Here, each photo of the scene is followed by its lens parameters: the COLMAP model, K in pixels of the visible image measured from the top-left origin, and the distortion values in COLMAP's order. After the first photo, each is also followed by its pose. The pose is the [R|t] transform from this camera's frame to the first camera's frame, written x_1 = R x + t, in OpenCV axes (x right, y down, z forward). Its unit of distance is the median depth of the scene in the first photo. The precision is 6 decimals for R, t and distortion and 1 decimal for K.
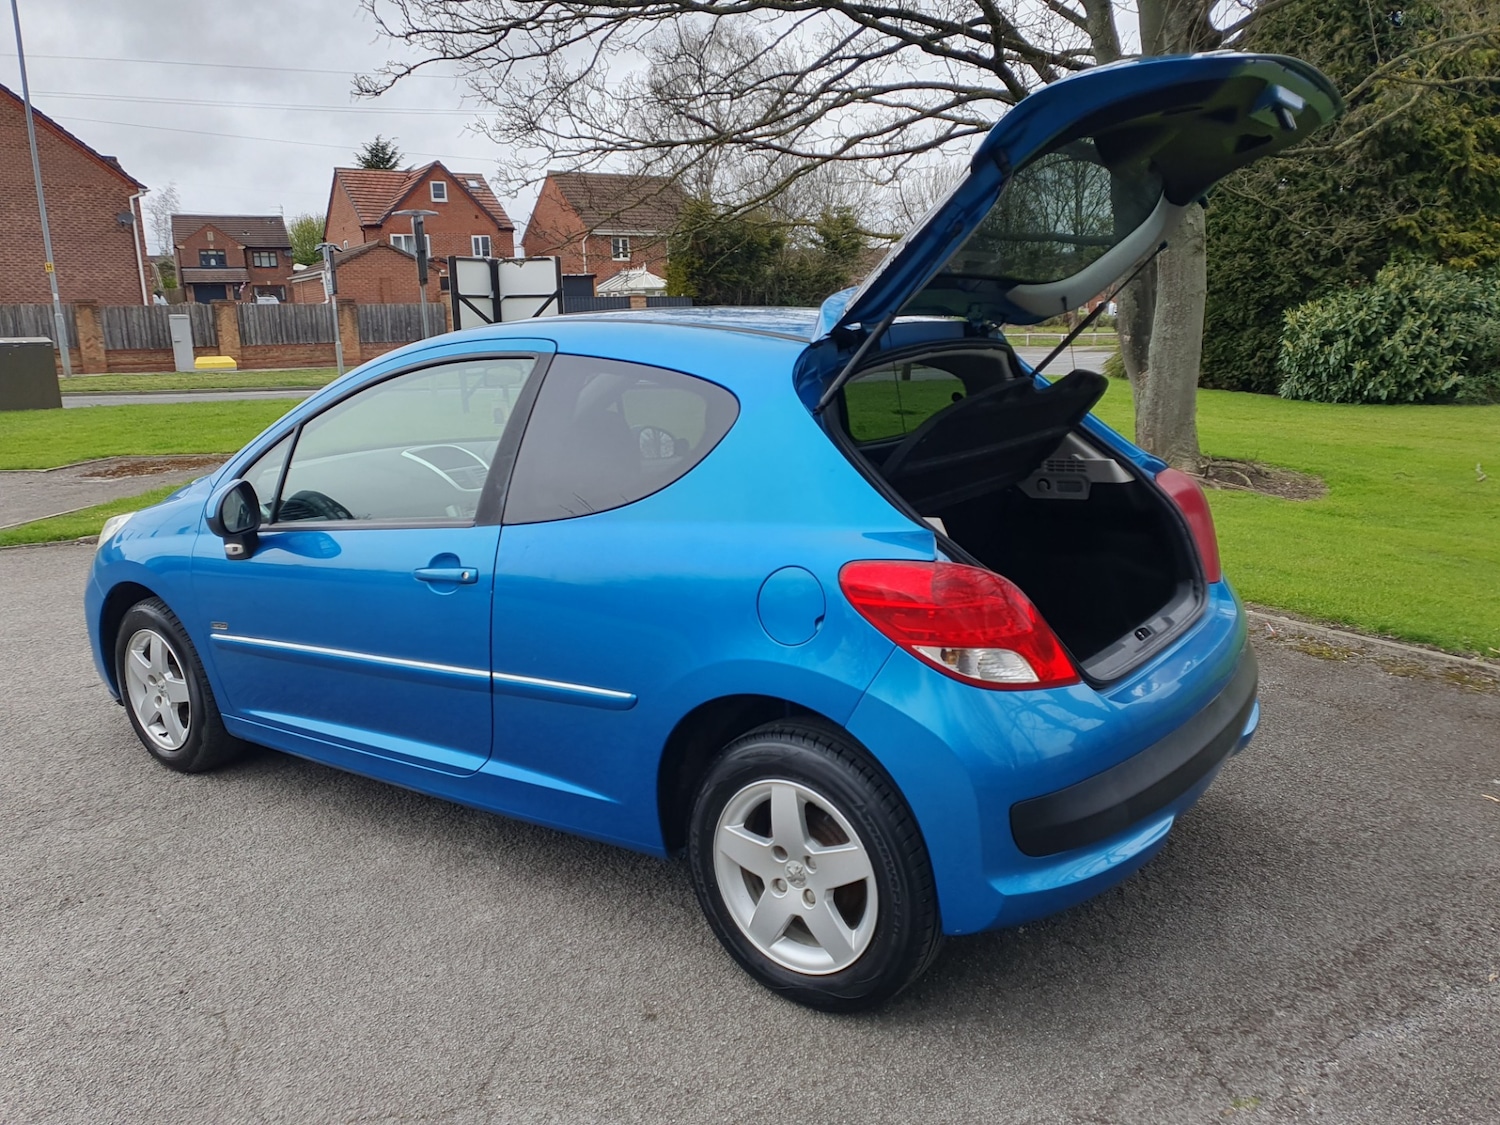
lens RADIAL K [[1167.0, 0, 760.6], [0, 1167.0, 554.4], [0, 0, 1]] dist [0.024511, -0.001381]
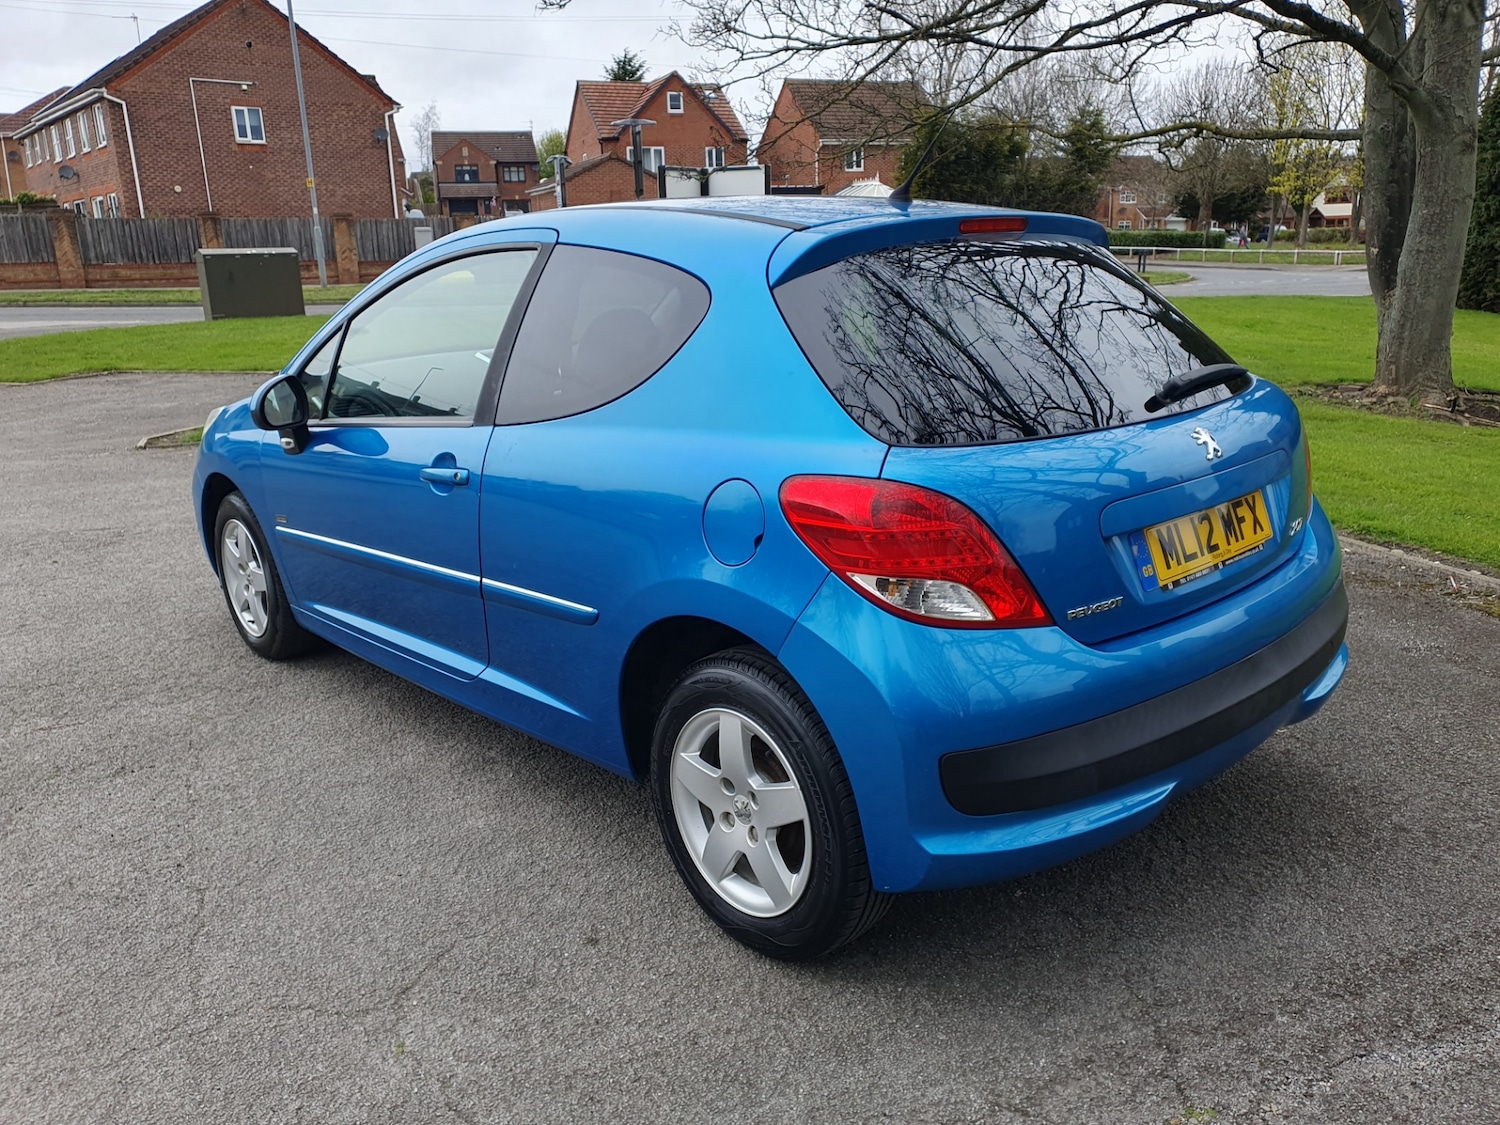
lens RADIAL K [[1178.4, 0, 774.3], [0, 1178.4, 564.8], [0, 0, 1]] dist [0.012124, 0.004469]
pose [[0.981349, 0.054562, -0.184332, 0.179384], [-0.040848, 0.996164, 0.077392, 0.004230], [0.187847, -0.068419, 0.979812, 0.081990]]
